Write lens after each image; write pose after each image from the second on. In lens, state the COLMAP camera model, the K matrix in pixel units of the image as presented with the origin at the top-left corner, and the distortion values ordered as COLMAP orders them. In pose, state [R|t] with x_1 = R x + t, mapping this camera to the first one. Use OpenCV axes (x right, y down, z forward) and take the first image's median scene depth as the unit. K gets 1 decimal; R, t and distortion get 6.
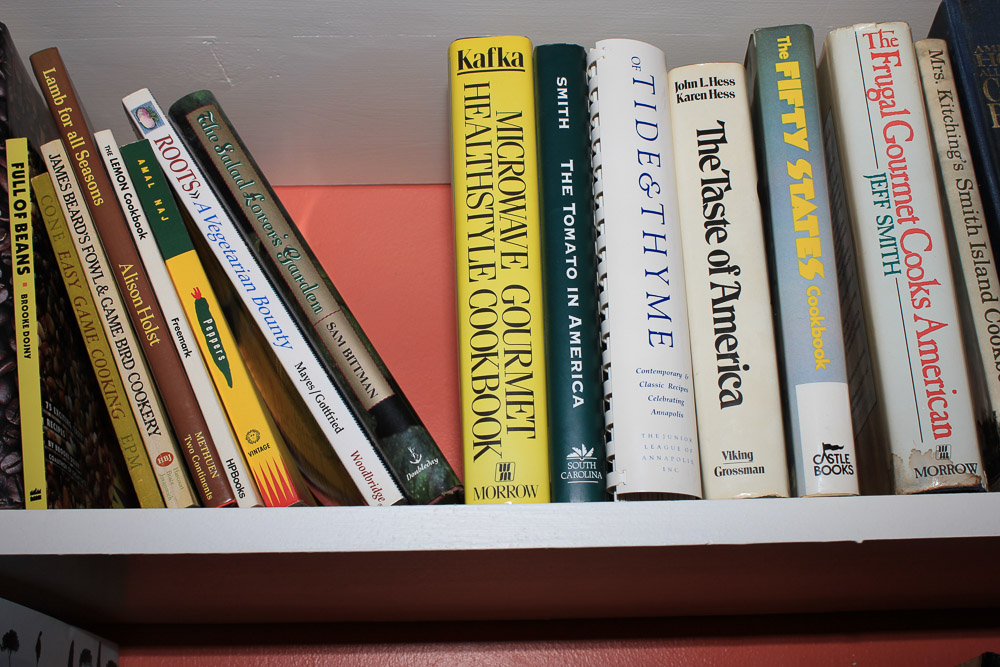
lens RADIAL K [[1310.9, 0, 500.0], [0, 1310.9, 333.5], [0, 0, 1]] dist [-0.091652, 0.233202]
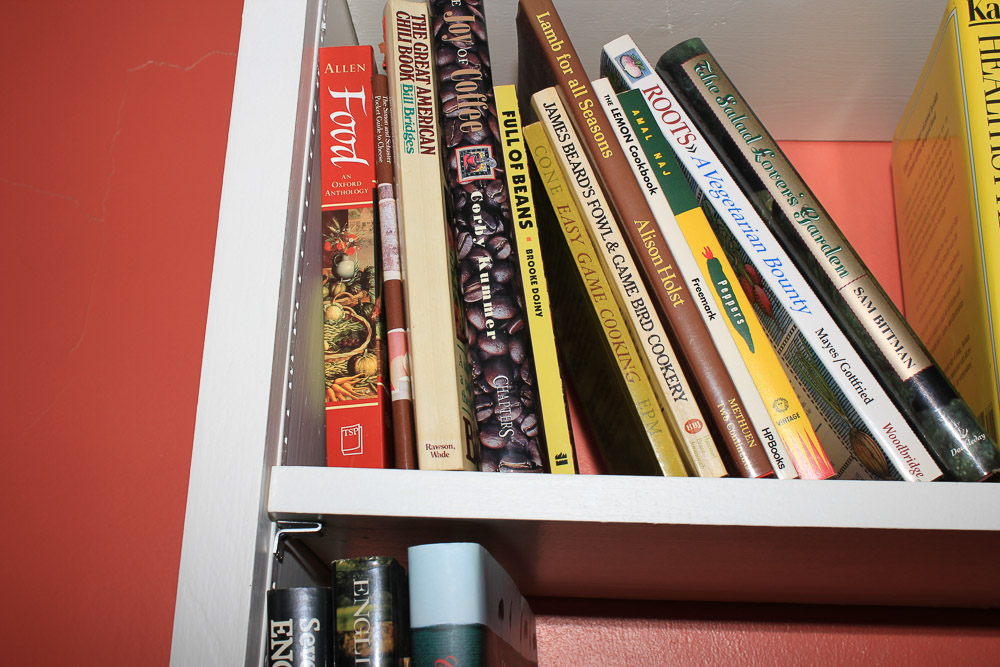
lens RADIAL K [[1374.7, 0, 500.0], [0, 1374.7, 333.5], [0, 0, 1]] dist [-0.023561, 0.075297]
pose [[0.997391, 0.028201, -0.066450, -1.309762], [-0.026251, 0.999204, 0.030035, 0.007846], [0.067244, -0.028212, 0.997338, -0.050600]]
